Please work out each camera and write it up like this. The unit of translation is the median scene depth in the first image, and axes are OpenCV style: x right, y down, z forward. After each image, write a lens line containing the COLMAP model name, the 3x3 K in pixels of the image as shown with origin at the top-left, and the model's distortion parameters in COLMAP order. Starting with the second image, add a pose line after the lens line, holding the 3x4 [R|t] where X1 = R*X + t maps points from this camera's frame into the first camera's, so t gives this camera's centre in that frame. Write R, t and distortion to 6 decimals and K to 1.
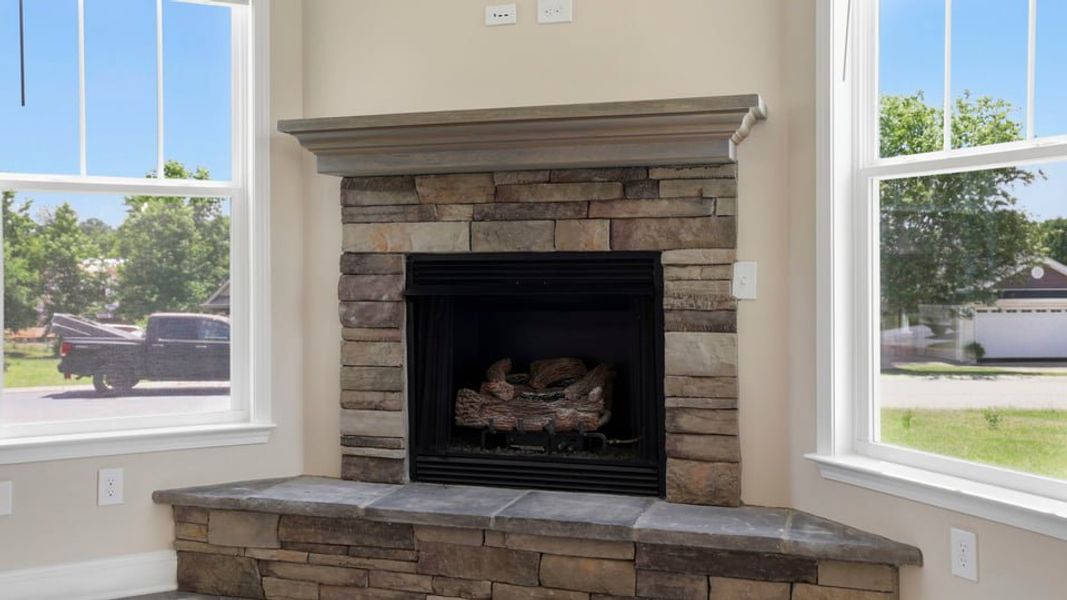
lens RADIAL K [[972.1, 0, 535.1], [0, 972.1, 284.8], [0, 0, 1]] dist [0.040415, 0.006165]
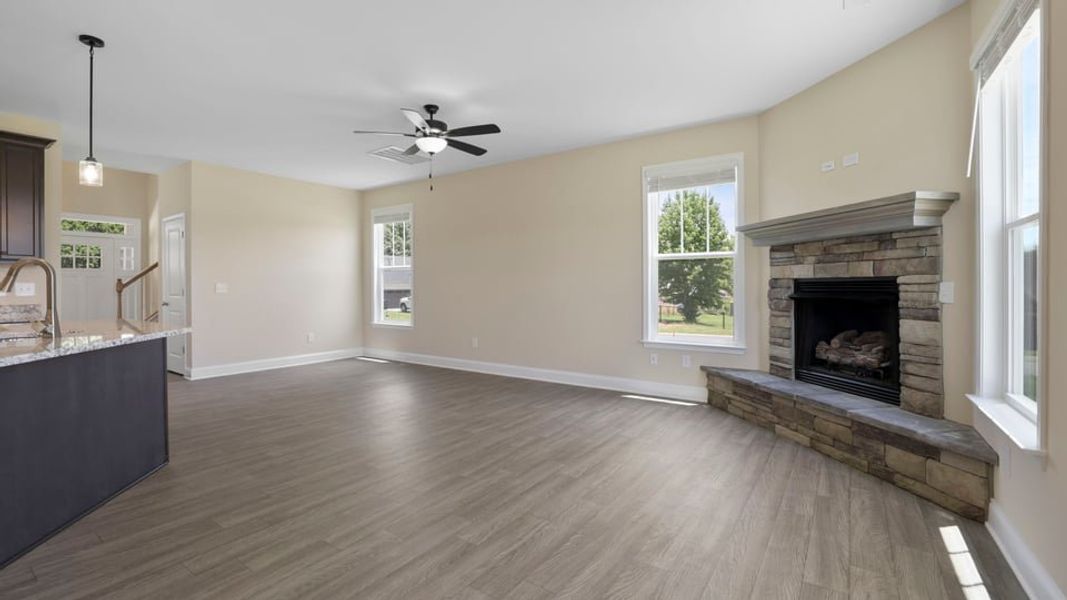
lens RADIAL K [[456.7, 0, 528.8], [0, 456.7, 293.9], [0, 0, 1]] dist [-0.001982, -0.000194]
pose [[0.484116, 0.013733, -0.874896, 0.558430], [-0.002459, 0.999894, 0.014334, -0.011371], [0.875000, -0.004788, 0.484099, -0.057698]]
